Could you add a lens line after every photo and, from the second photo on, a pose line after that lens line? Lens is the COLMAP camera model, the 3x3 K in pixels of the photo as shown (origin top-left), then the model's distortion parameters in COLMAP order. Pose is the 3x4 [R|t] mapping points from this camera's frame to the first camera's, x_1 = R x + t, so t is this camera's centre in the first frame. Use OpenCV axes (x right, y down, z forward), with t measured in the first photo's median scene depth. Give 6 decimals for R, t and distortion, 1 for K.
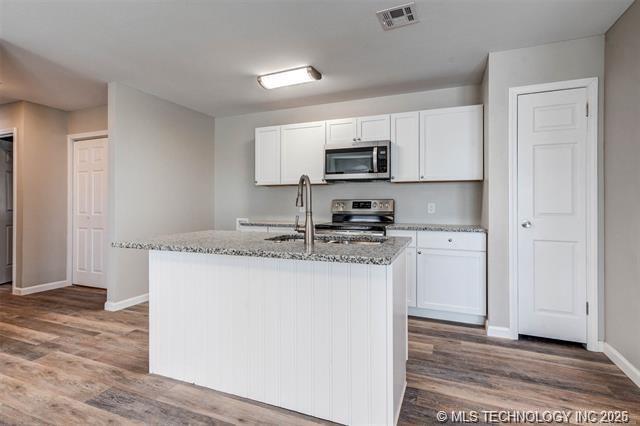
lens RADIAL K [[330.2, 0, 310.1], [0, 330.2, 200.1], [0, 0, 1]] dist [0.001888, 0.000845]
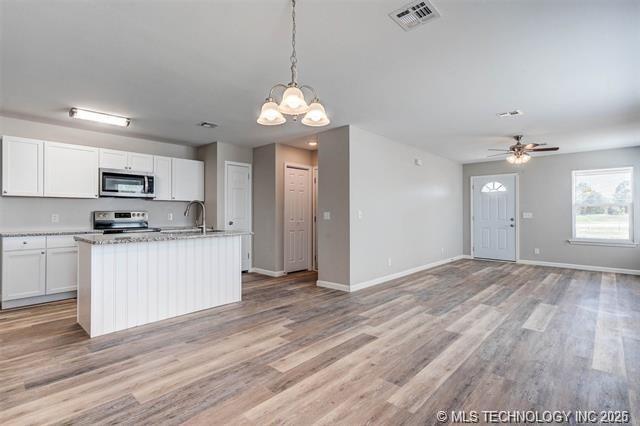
lens RADIAL K [[315.9, 0, 320.0], [0, 315.9, 213.0], [0, 0, 1]] dist [0.002038, 0.000740]
pose [[0.318585, 0.003044, 0.947889, -0.892219], [-0.005852, 0.999982, -0.001245, 0.002589], [-0.947876, -0.005150, 0.318597, -0.194620]]
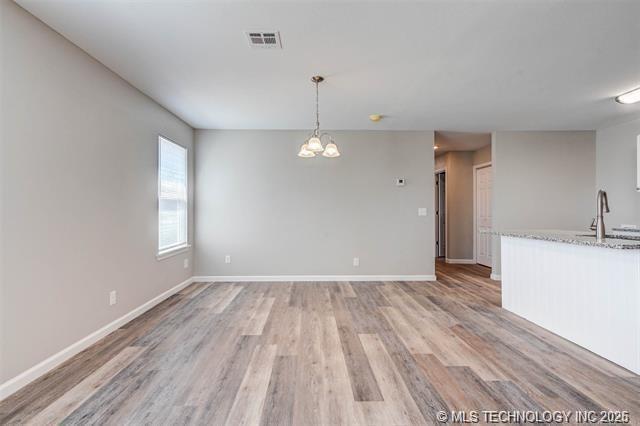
lens RADIAL K [[315.9, 0, 320.0], [0, 315.9, 213.0], [0, 0, 1]] dist [0.002038, 0.000740]
pose [[0.424856, 0.009752, -0.905208, 0.383391], [0.007084, 0.999876, 0.014096, -0.003020], [0.905233, -0.012402, 0.424734, -0.357124]]
